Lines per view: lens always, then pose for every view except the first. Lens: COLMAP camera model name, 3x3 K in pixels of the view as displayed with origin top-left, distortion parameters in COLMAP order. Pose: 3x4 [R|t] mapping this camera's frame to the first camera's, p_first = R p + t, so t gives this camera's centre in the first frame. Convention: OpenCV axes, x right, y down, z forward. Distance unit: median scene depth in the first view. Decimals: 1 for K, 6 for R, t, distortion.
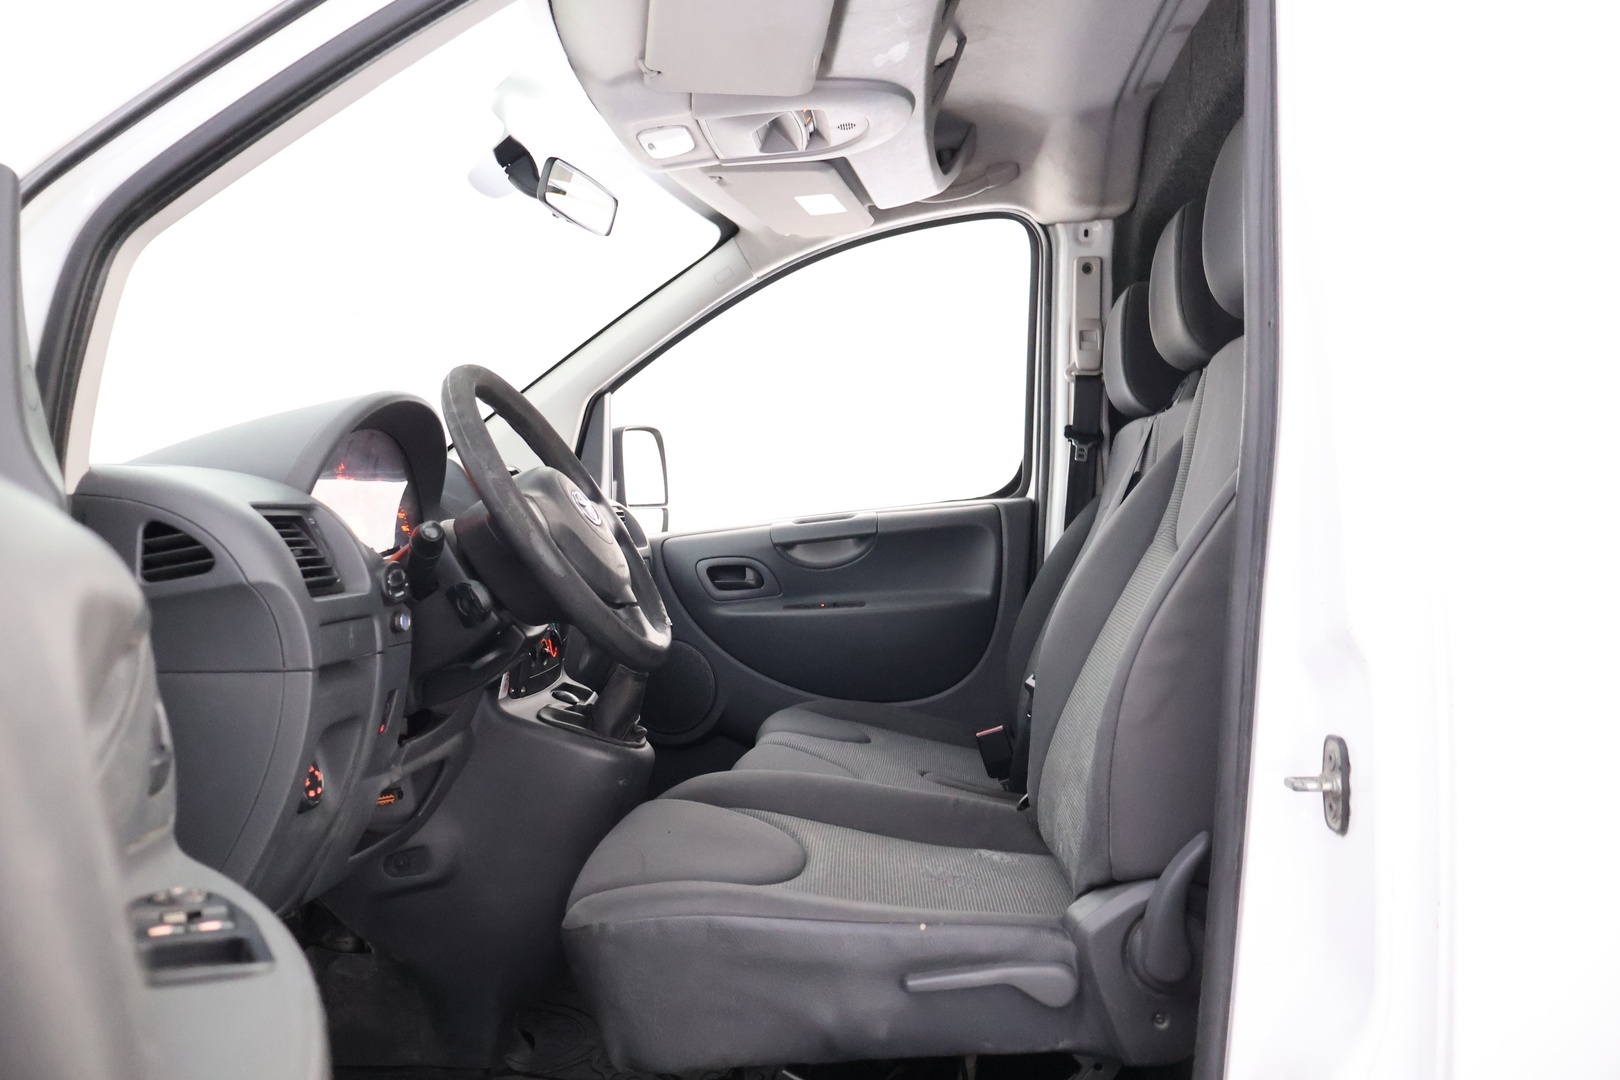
lens RADIAL K [[1321.1, 0, 811.3], [0, 1321.1, 535.5], [0, 0, 1]] dist [-0.017017, -0.000051]
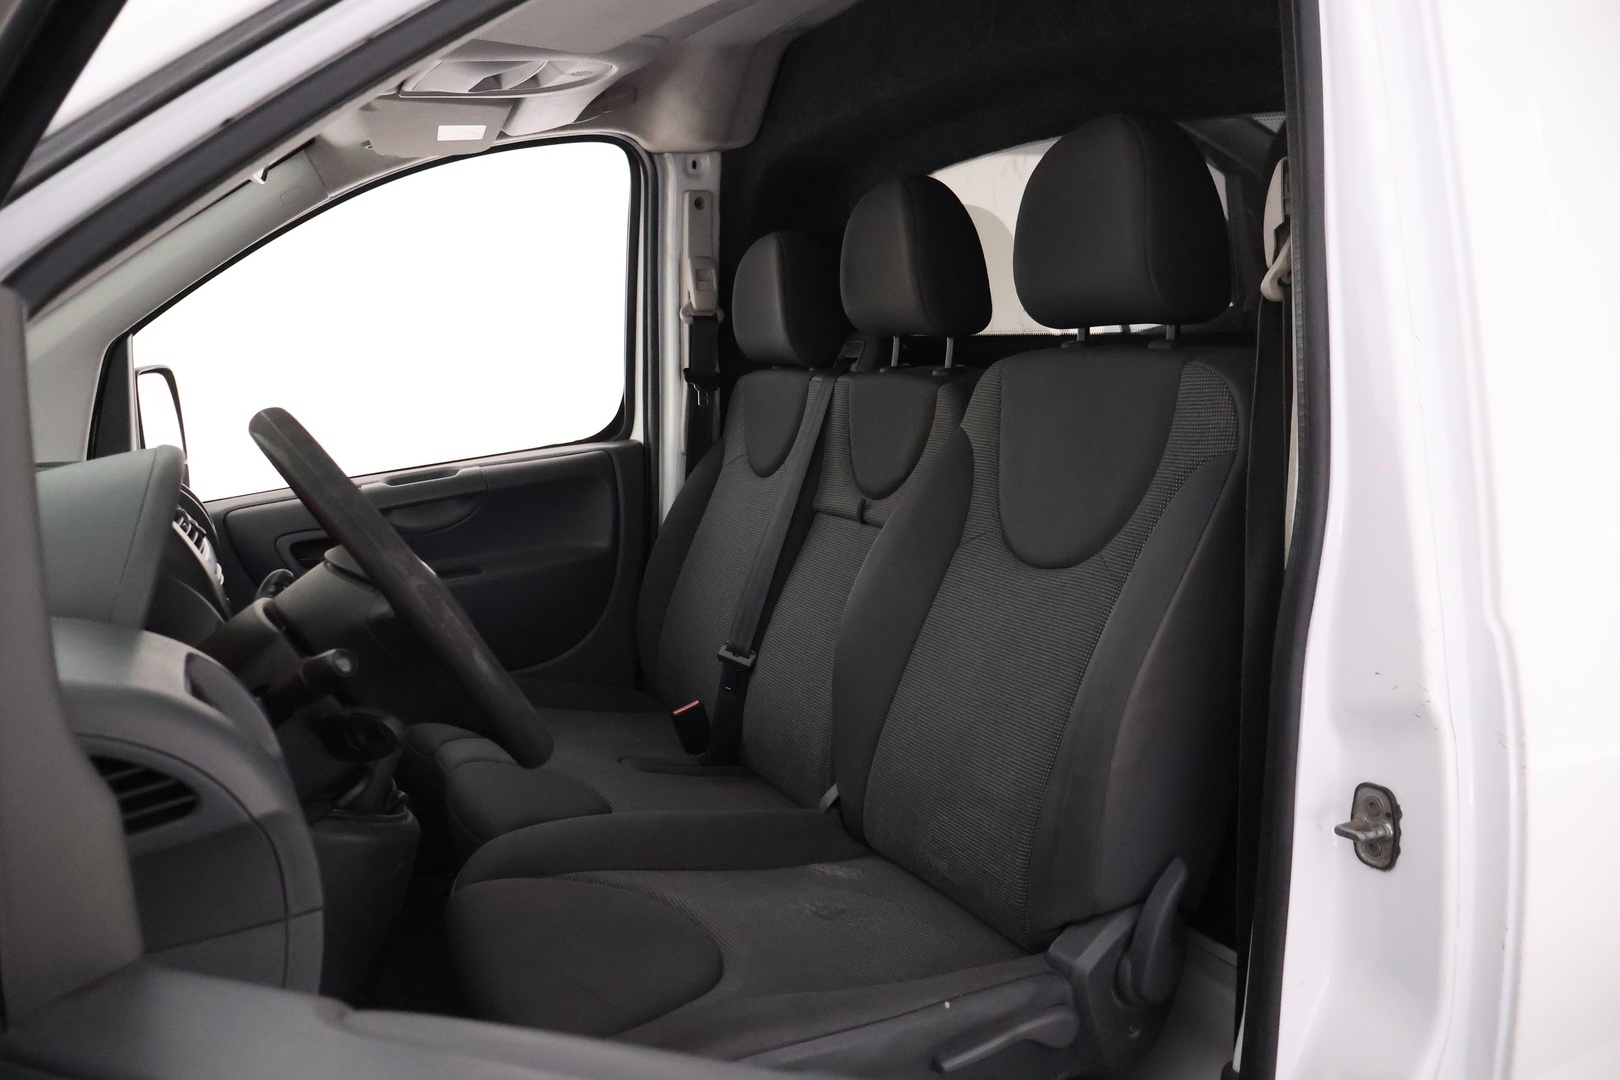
lens RADIAL K [[1321.1, 0, 808.8], [0, 1321.1, 537.2], [0, 0, 1]] dist [-0.017017, -0.000051]
pose [[0.871177, -0.087811, 0.483052, -0.205024], [0.030270, 0.991610, 0.125668, -0.079883], [-0.490034, -0.094857, 0.866527, 0.107396]]
